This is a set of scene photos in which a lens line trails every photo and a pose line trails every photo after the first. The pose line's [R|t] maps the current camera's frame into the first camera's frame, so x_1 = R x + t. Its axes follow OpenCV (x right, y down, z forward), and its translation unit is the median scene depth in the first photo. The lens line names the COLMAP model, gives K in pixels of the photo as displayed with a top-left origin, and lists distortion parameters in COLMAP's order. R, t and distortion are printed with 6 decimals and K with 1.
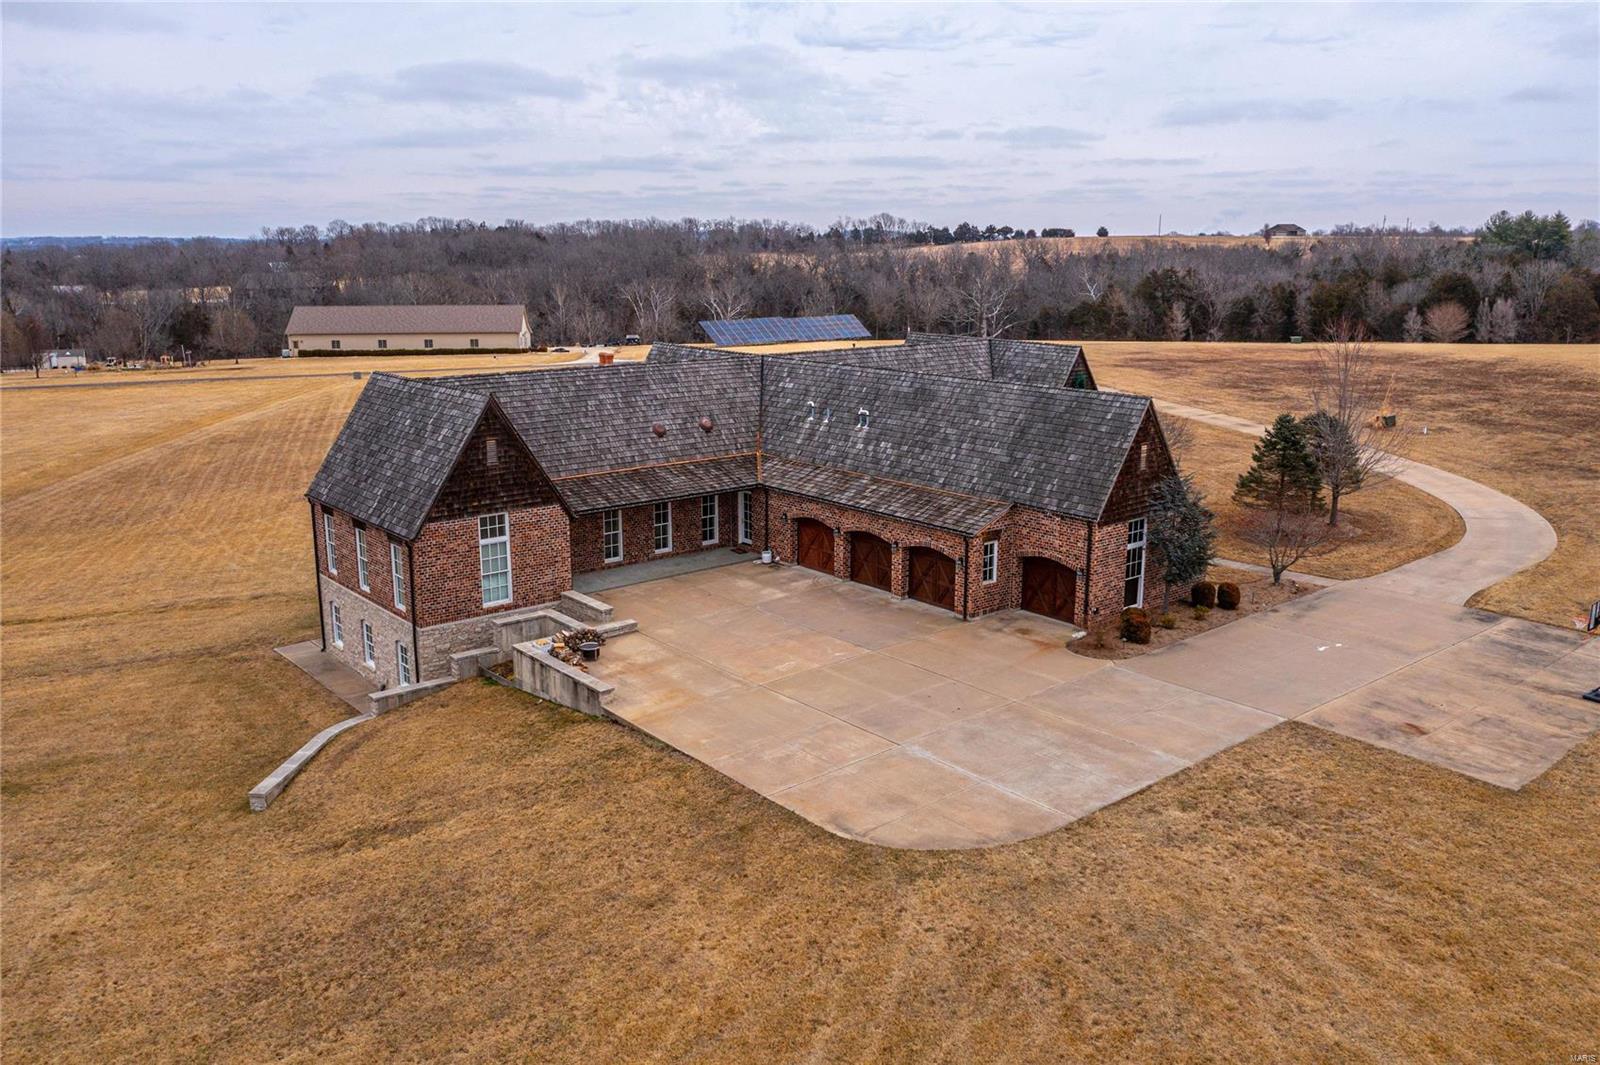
lens RADIAL K [[1257.3, 0, 800.0], [0, 1257.3, 532.5], [0, 0, 1]] dist [-0.011992, 0.002045]
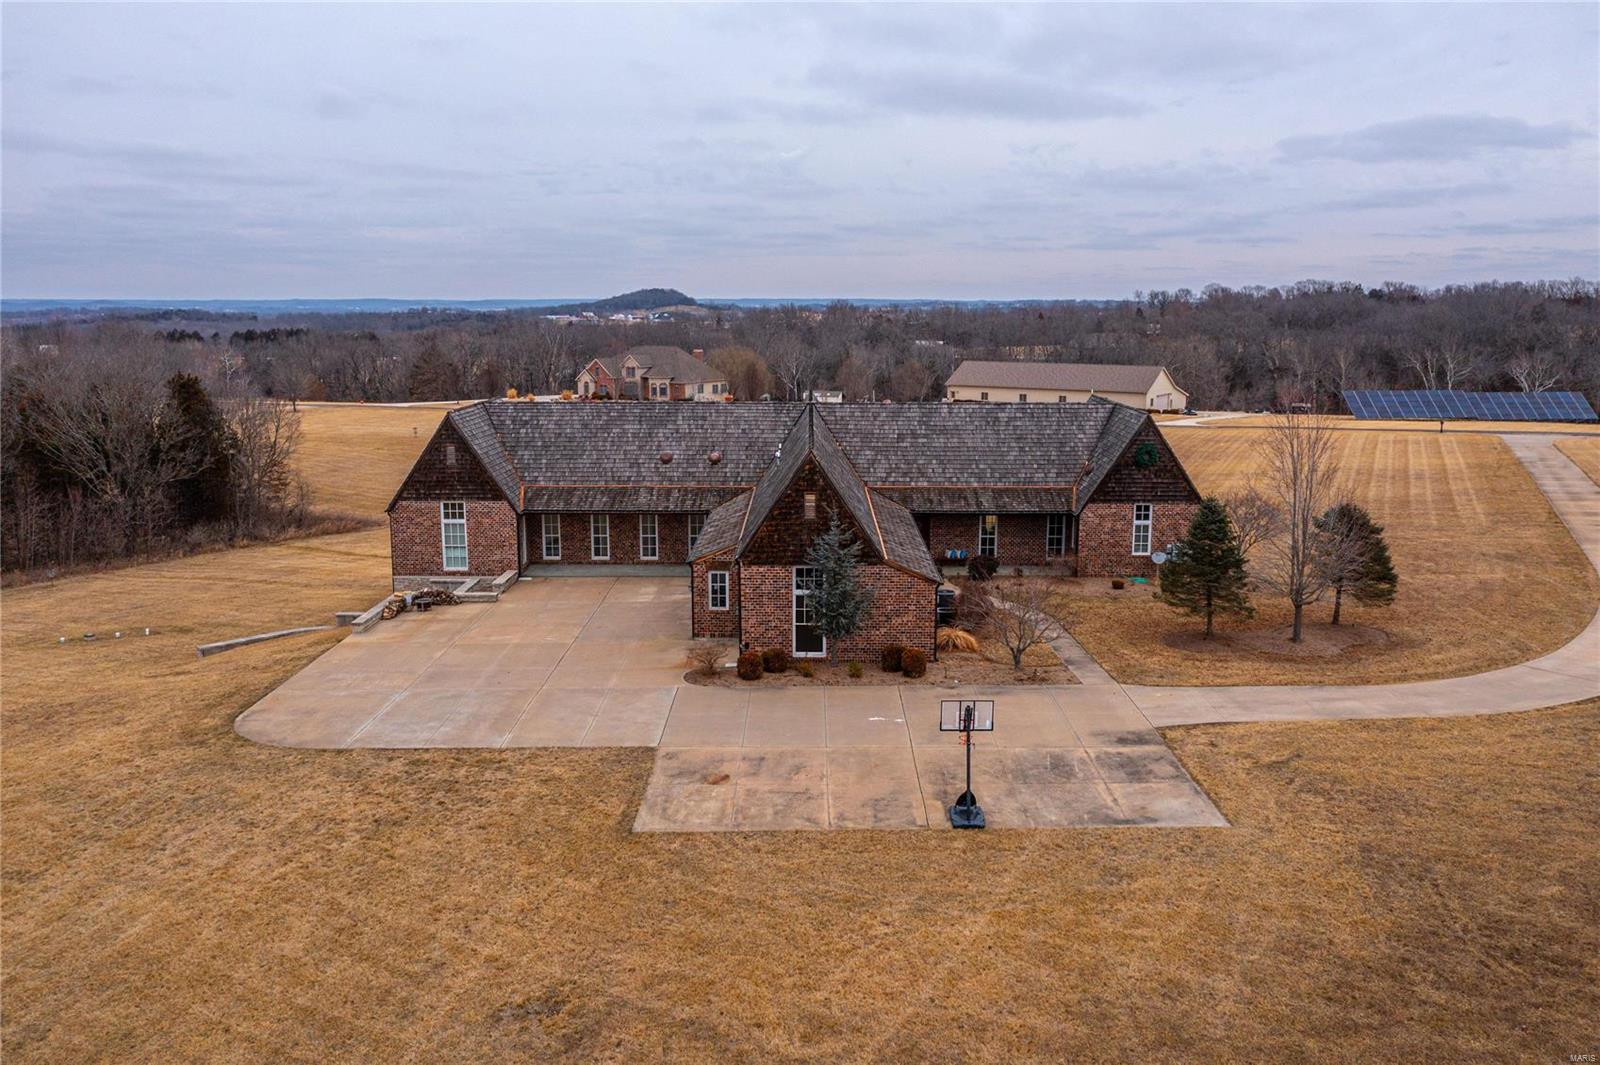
lens RADIAL K [[1284.4, 0, 800.0], [0, 1284.4, 532.5], [0, 0, 1]] dist [-0.017057, 0.004534]
pose [[0.757201, 0.113181, -0.643302, 0.914500], [-0.146656, 0.989187, 0.001413, -0.037787], [0.636506, 0.093274, 0.765611, 0.187316]]
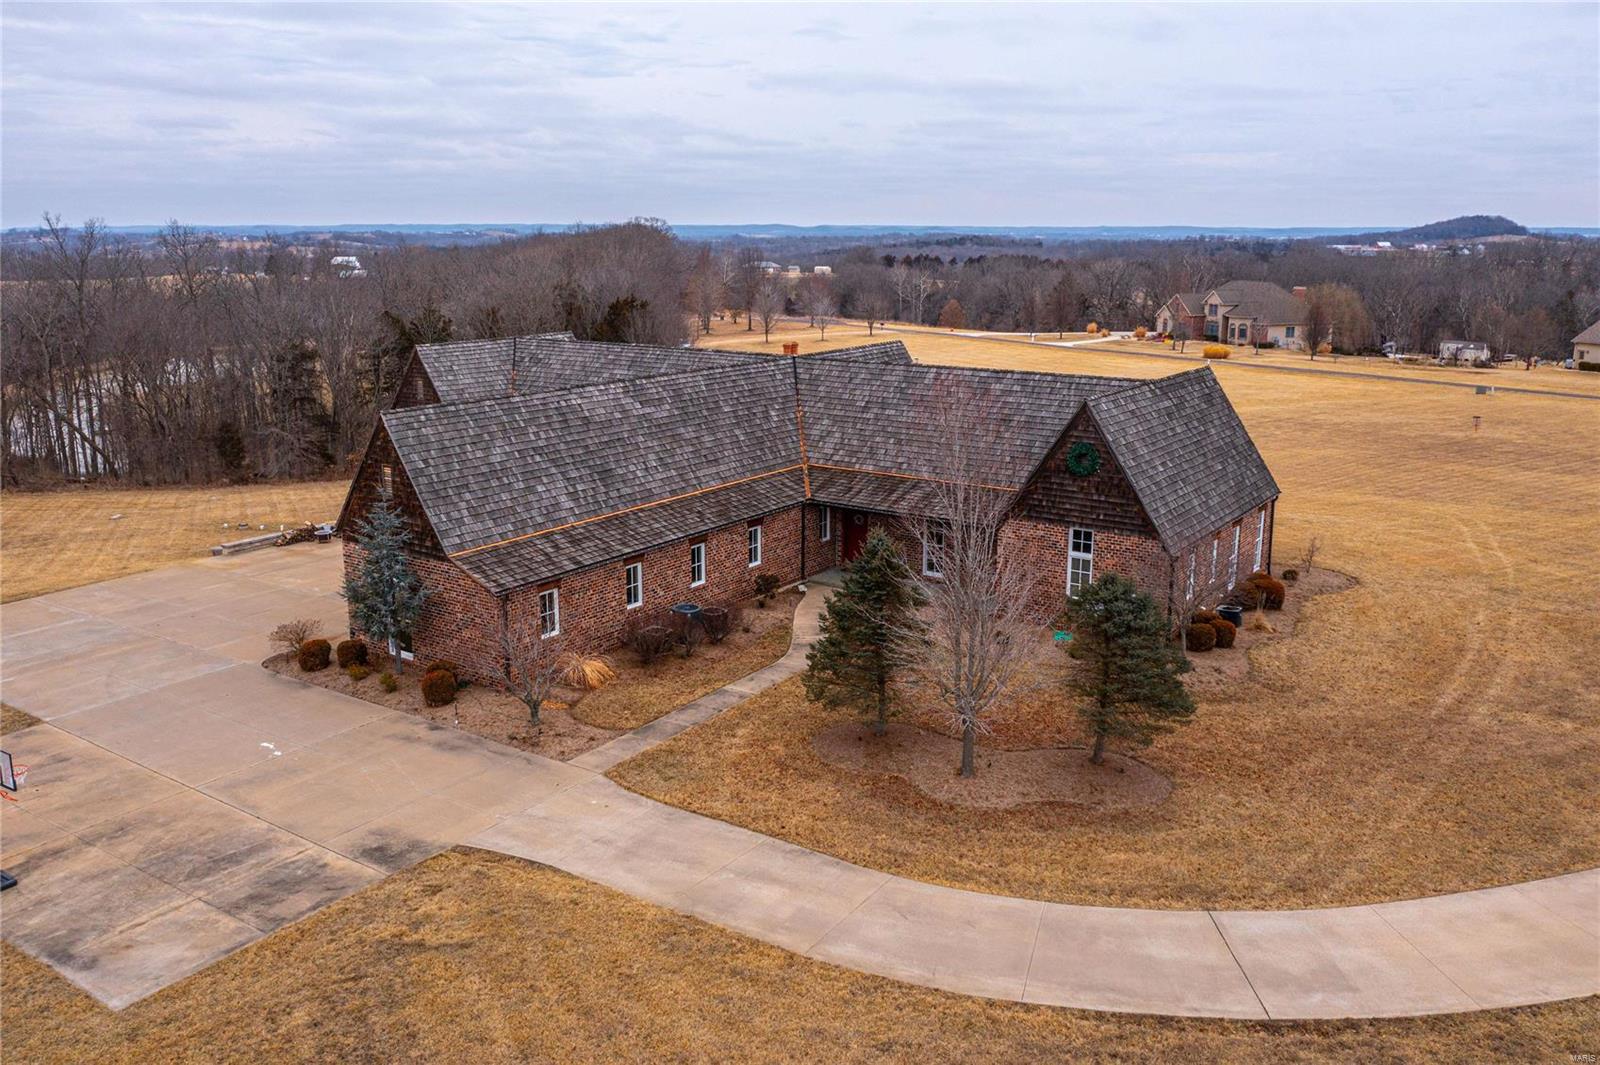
lens RADIAL K [[1284.4, 0, 800.0], [0, 1284.4, 532.5], [0, 0, 1]] dist [-0.017057, 0.004534]
pose [[0.258611, 0.220369, -0.940509, 1.144029], [-0.219608, 0.961549, 0.164914, -0.225691], [0.940687, 0.163895, 0.297062, 0.978322]]
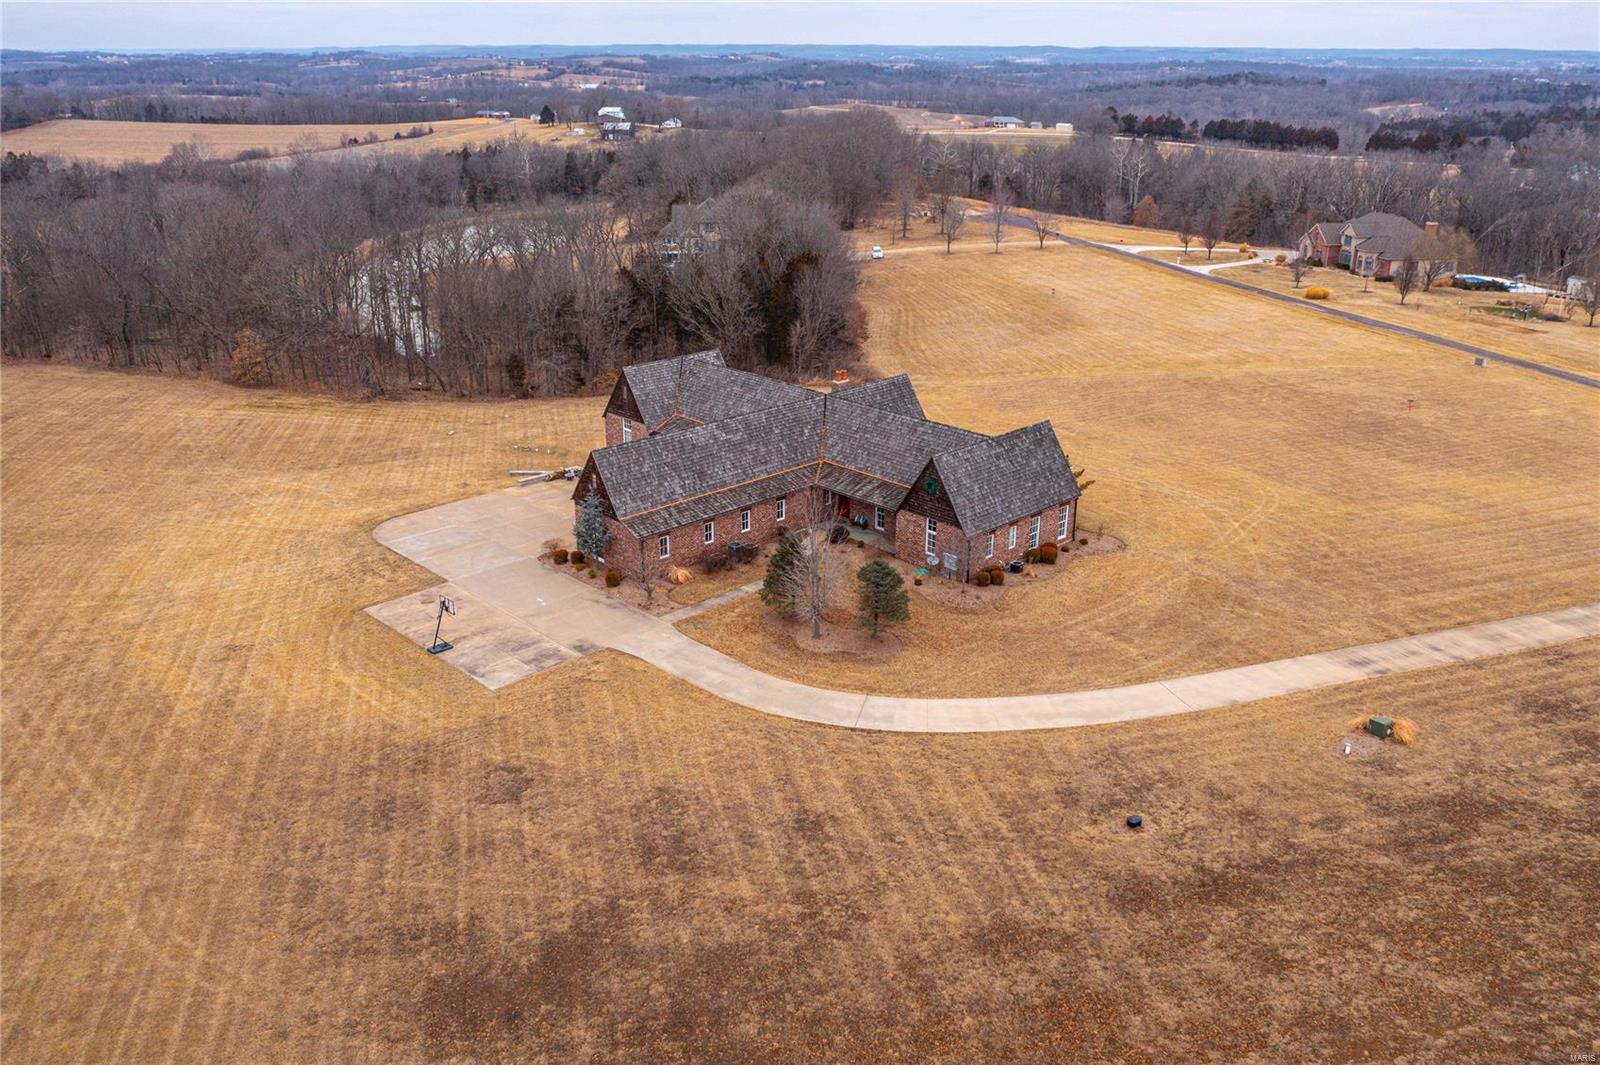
lens RADIAL K [[1284.4, 0, 800.0], [0, 1284.4, 532.5], [0, 0, 1]] dist [-0.017057, 0.004534]
pose [[0.062391, 0.350605, -0.934443, 2.034770], [-0.228045, 0.916507, 0.328650, -0.664810], [0.971650, 0.192590, 0.137136, 1.016420]]
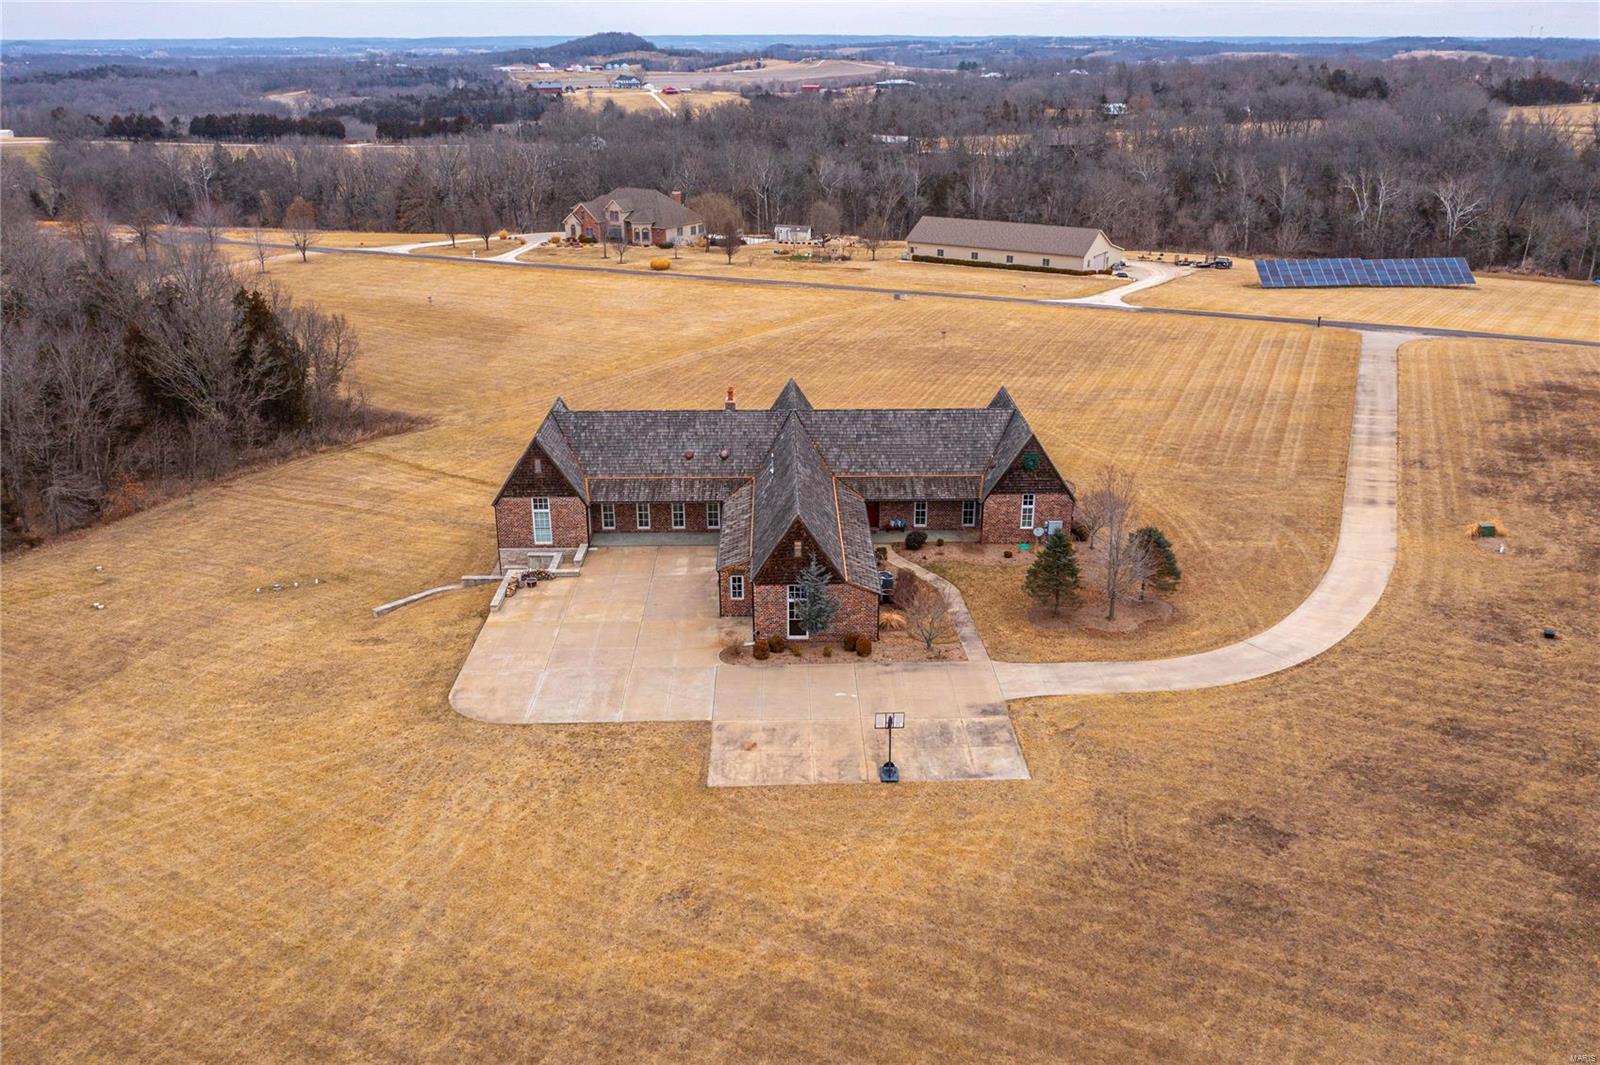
lens RADIAL K [[1284.4, 0, 800.0], [0, 1284.4, 532.5], [0, 0, 1]] dist [-0.017057, 0.004534]
pose [[0.774238, 0.223845, -0.591987, 1.200626], [-0.138755, 0.972644, 0.186308, -0.373610], [0.617497, -0.062106, 0.784118, -0.271966]]
